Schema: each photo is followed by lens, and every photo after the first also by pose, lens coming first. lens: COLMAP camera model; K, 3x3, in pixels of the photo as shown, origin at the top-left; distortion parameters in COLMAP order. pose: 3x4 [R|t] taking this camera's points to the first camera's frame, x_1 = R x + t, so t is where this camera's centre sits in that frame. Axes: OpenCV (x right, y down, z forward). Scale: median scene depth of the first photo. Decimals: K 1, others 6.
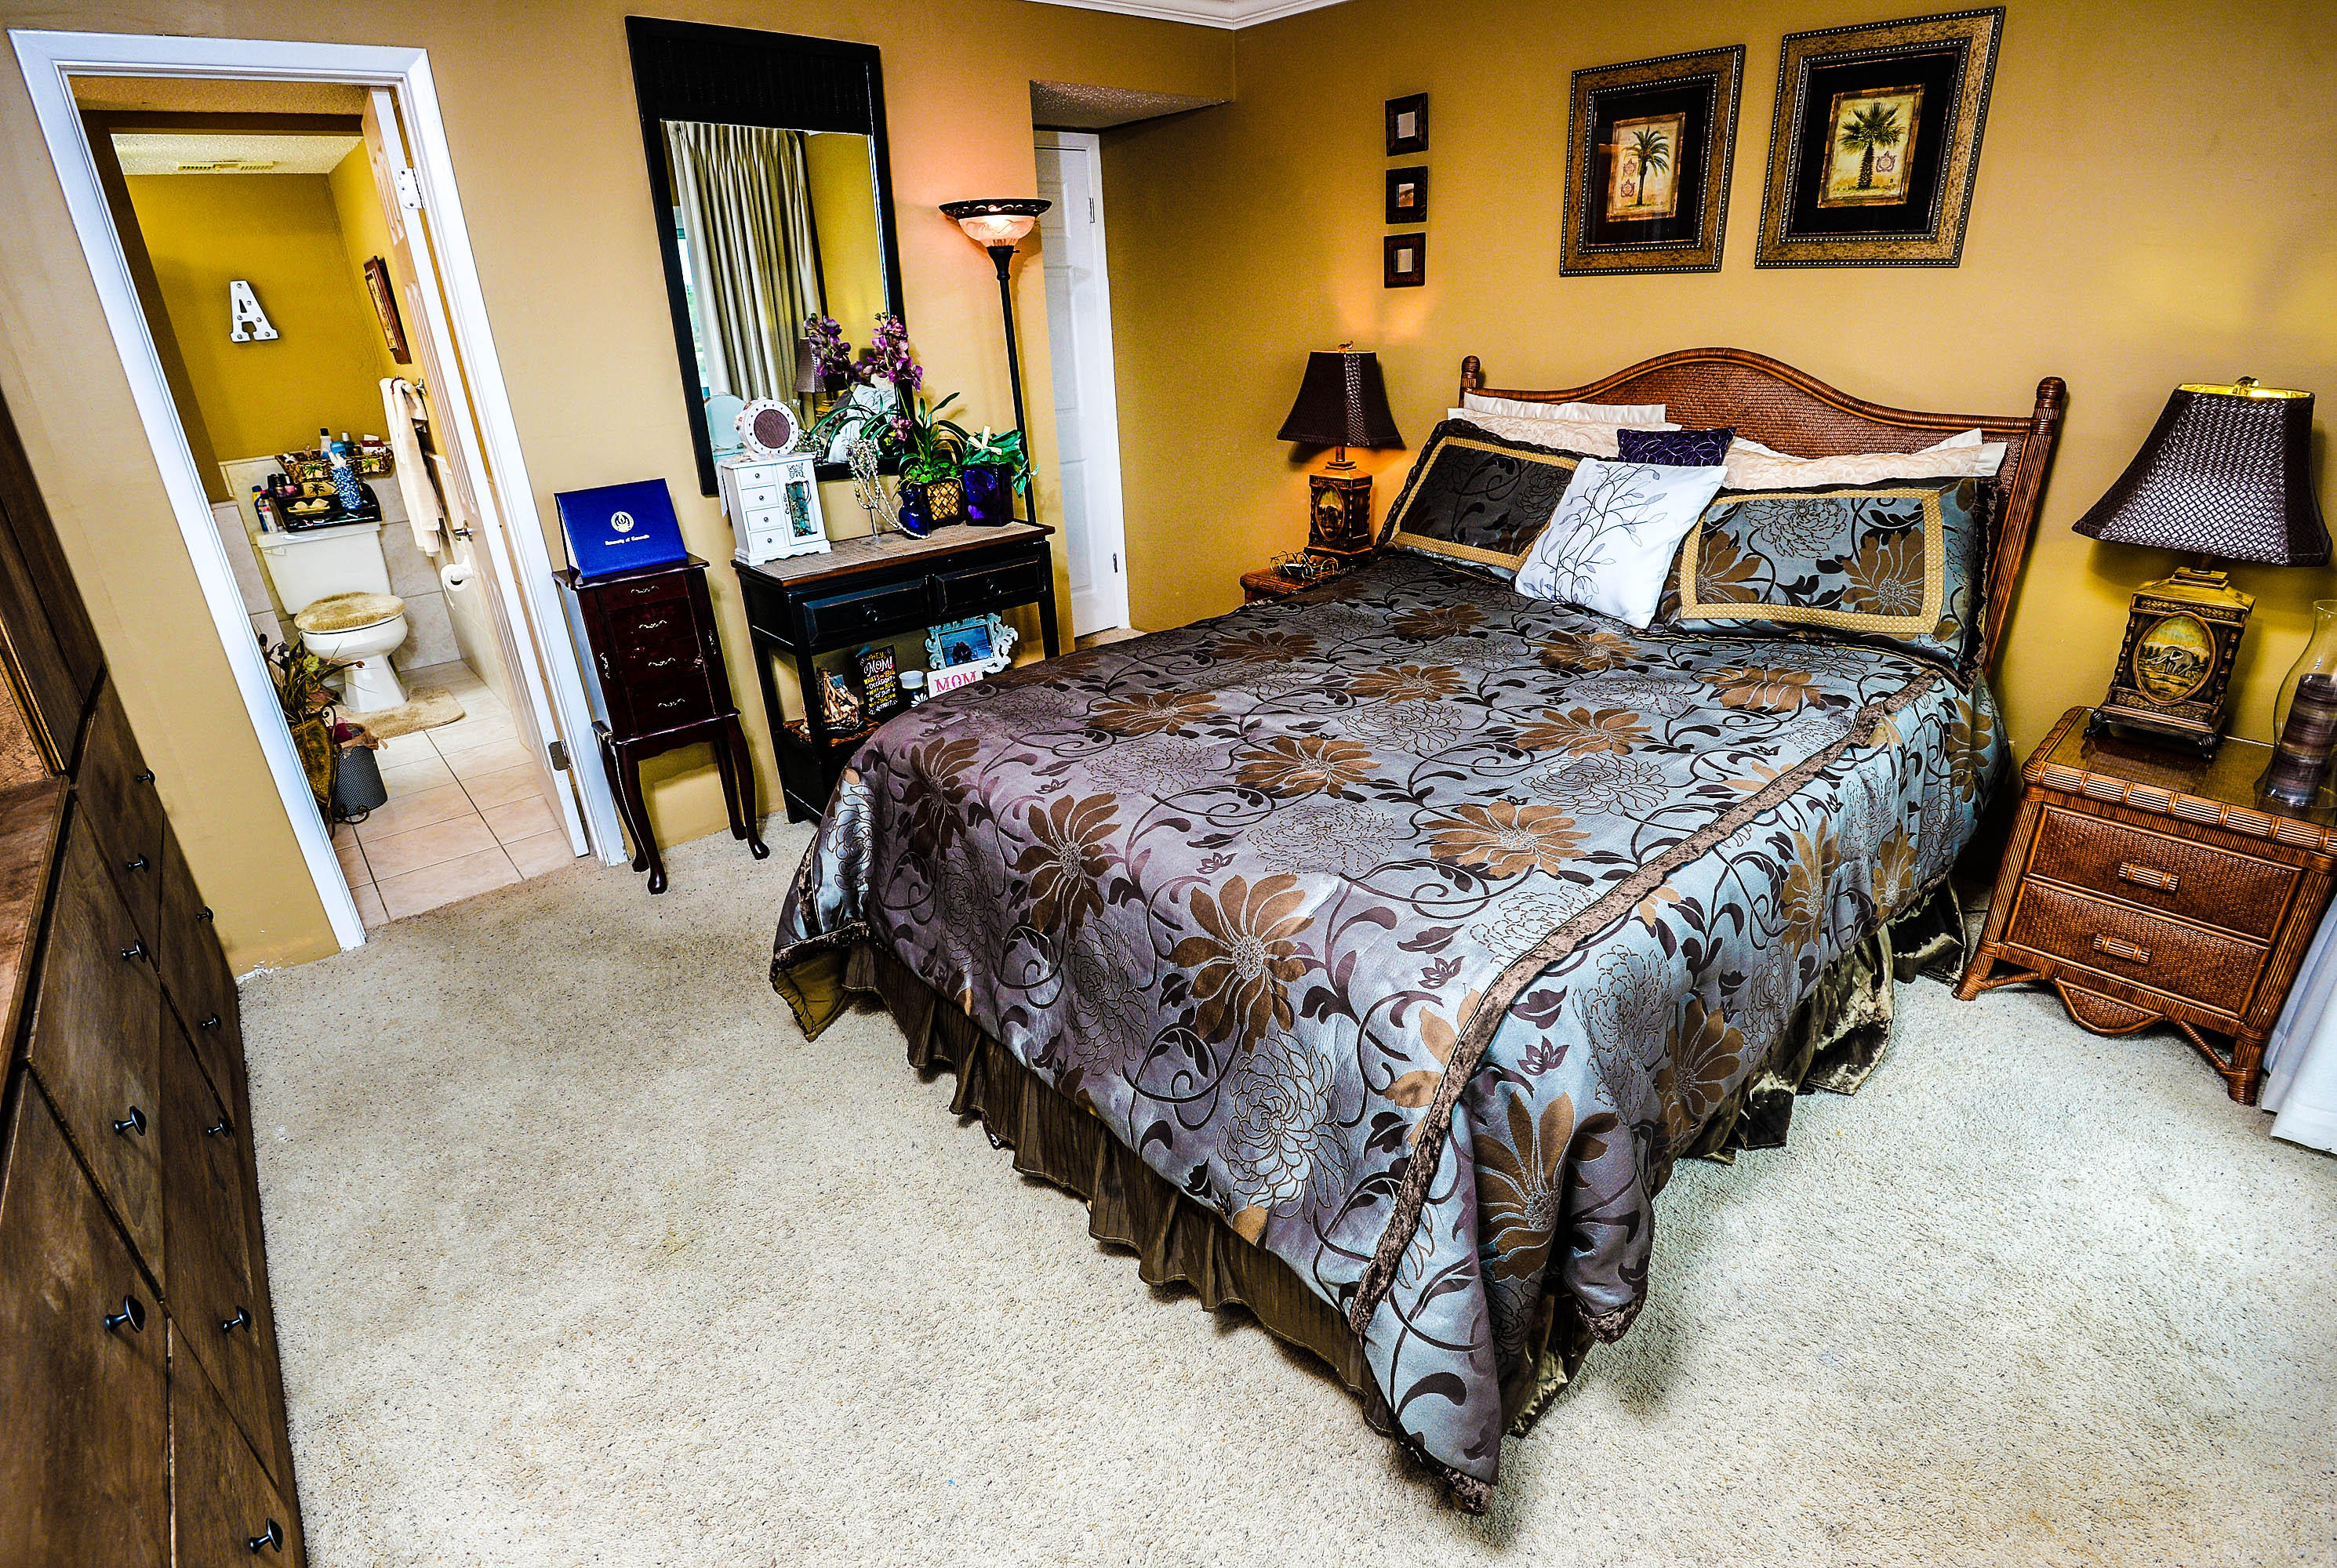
lens RADIAL K [[1173.5, 0, 1168.5], [0, 1173.5, 784.0], [0, 0, 1]] dist [-0.062597, -0.000387]
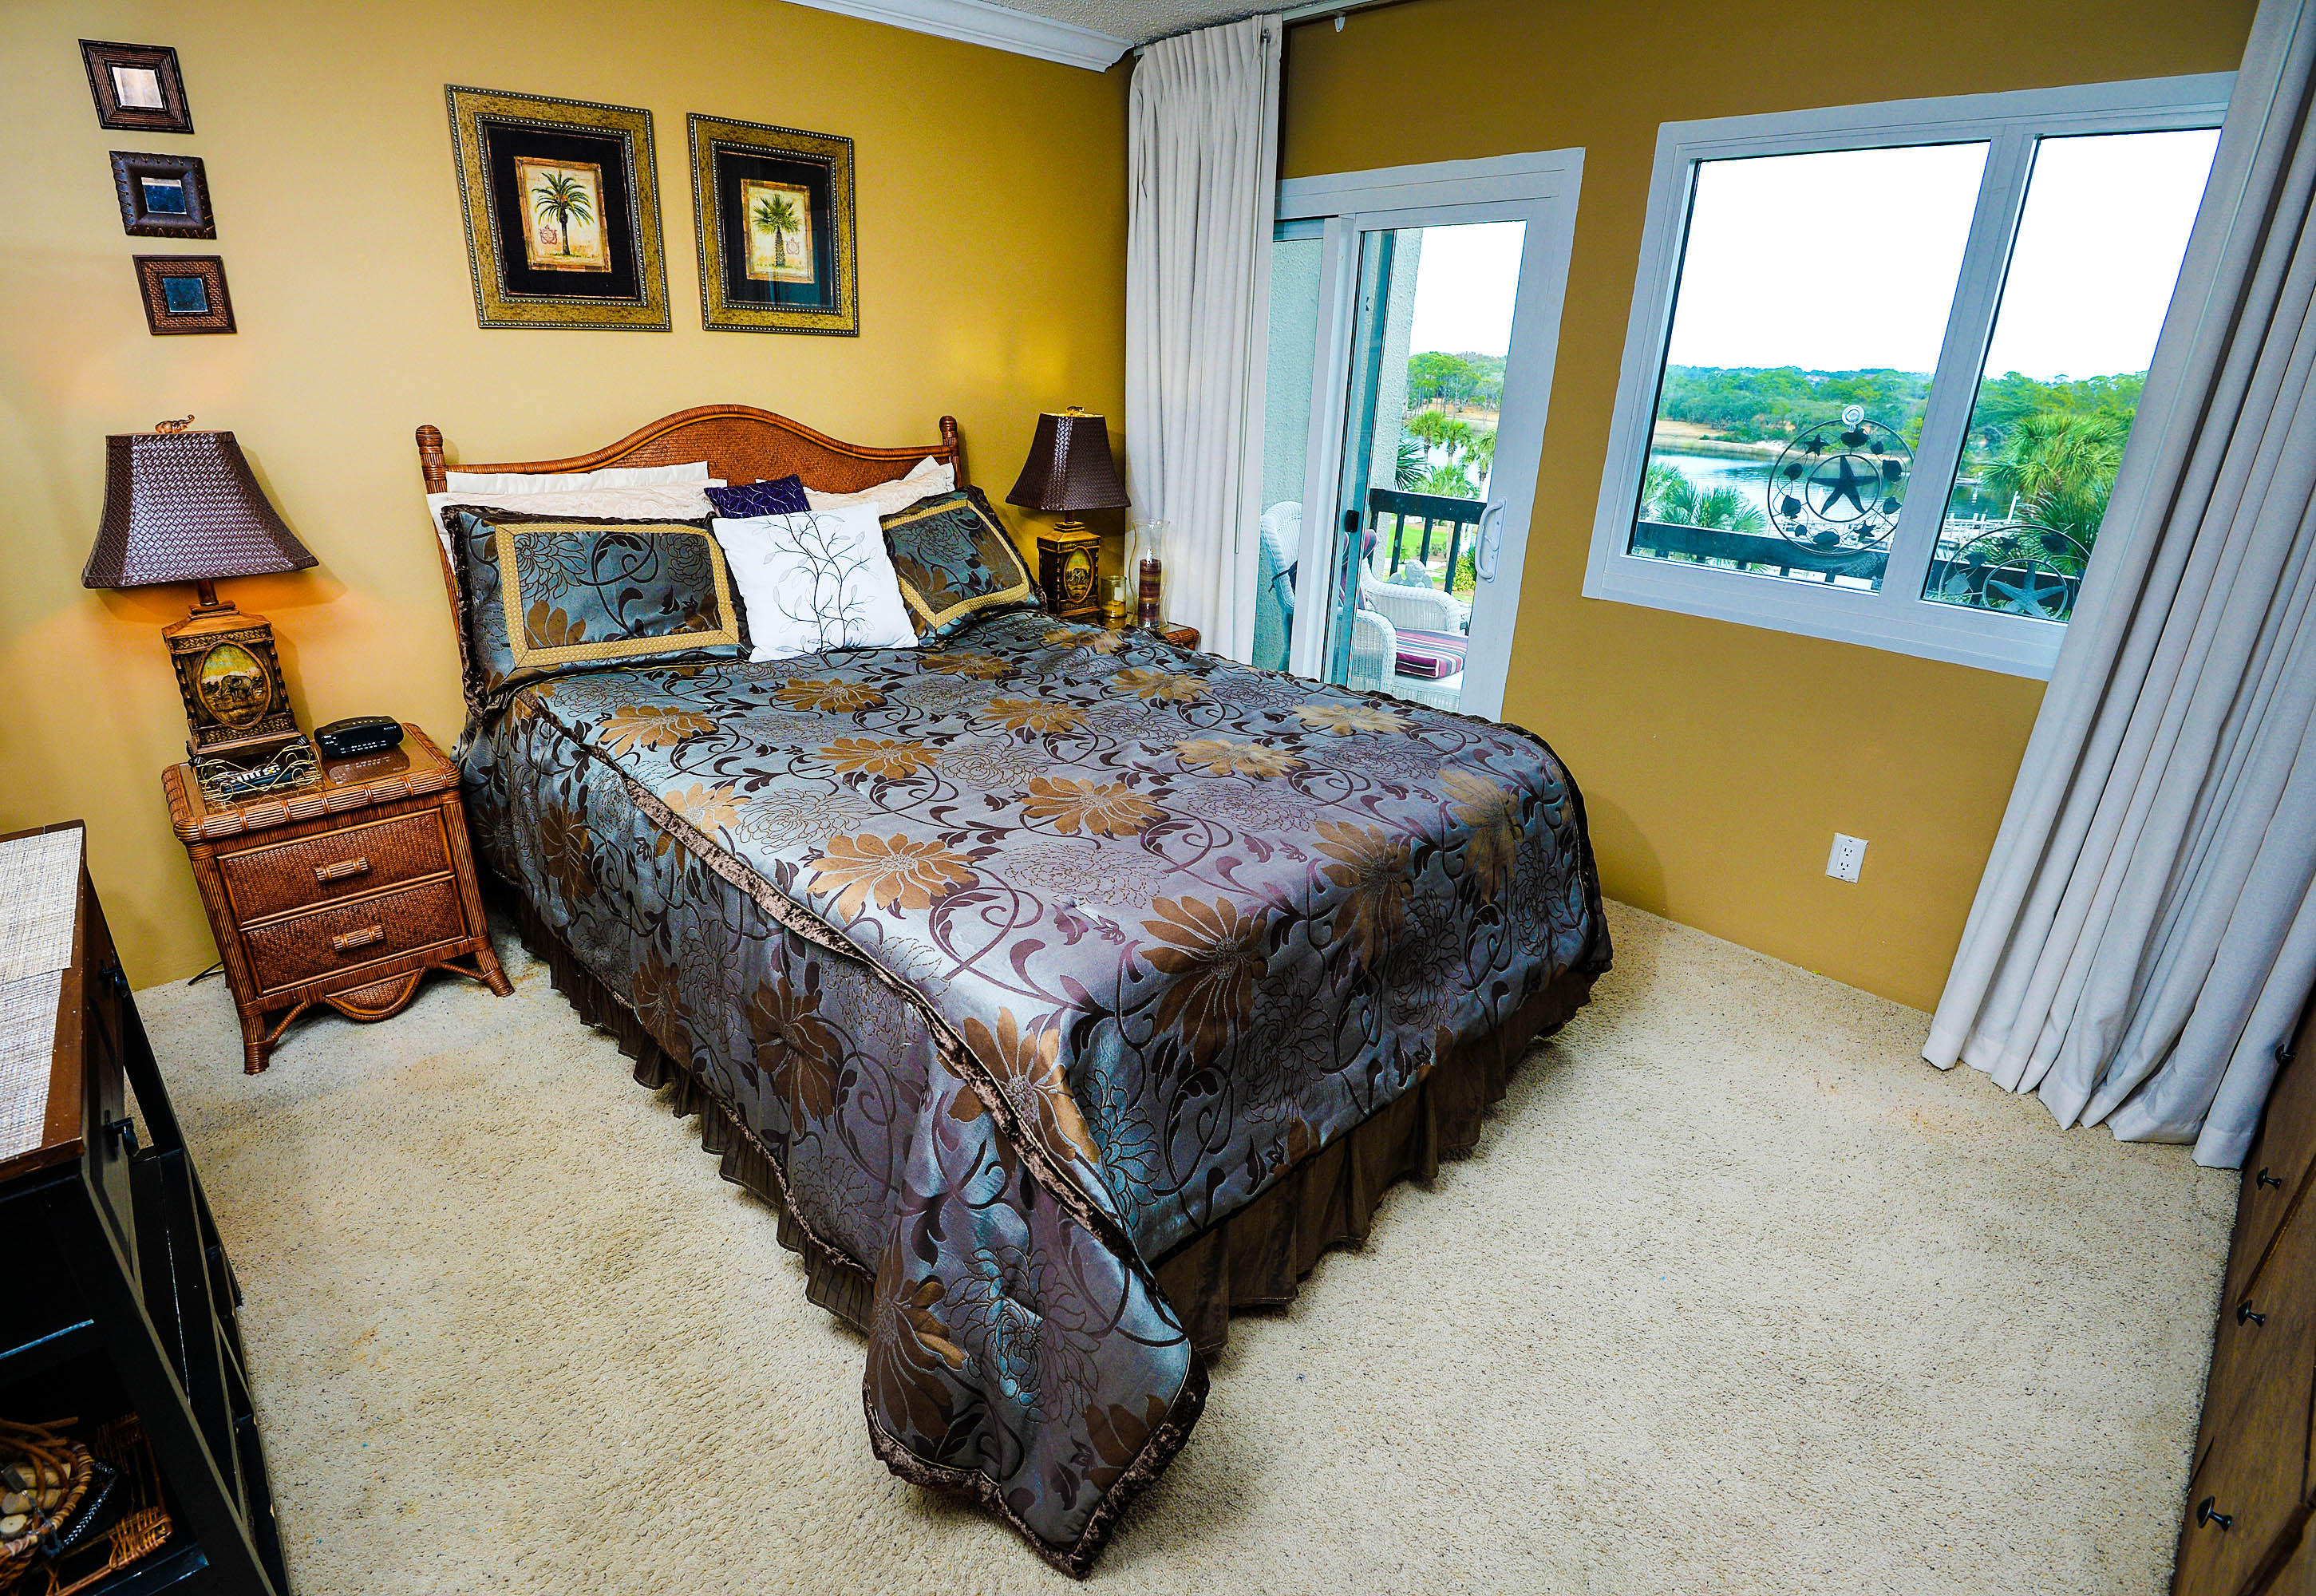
lens RADIAL K [[1097.6, 0, 1158.0], [0, 1097.6, 798.0], [0, 0, 1]] dist [-0.001361, -0.019742]
pose [[-0.056010, -0.345043, 0.936914, -0.671506], [0.357450, 0.869259, 0.341495, -0.278423], [-0.932251, 0.354027, 0.074648, 0.705976]]
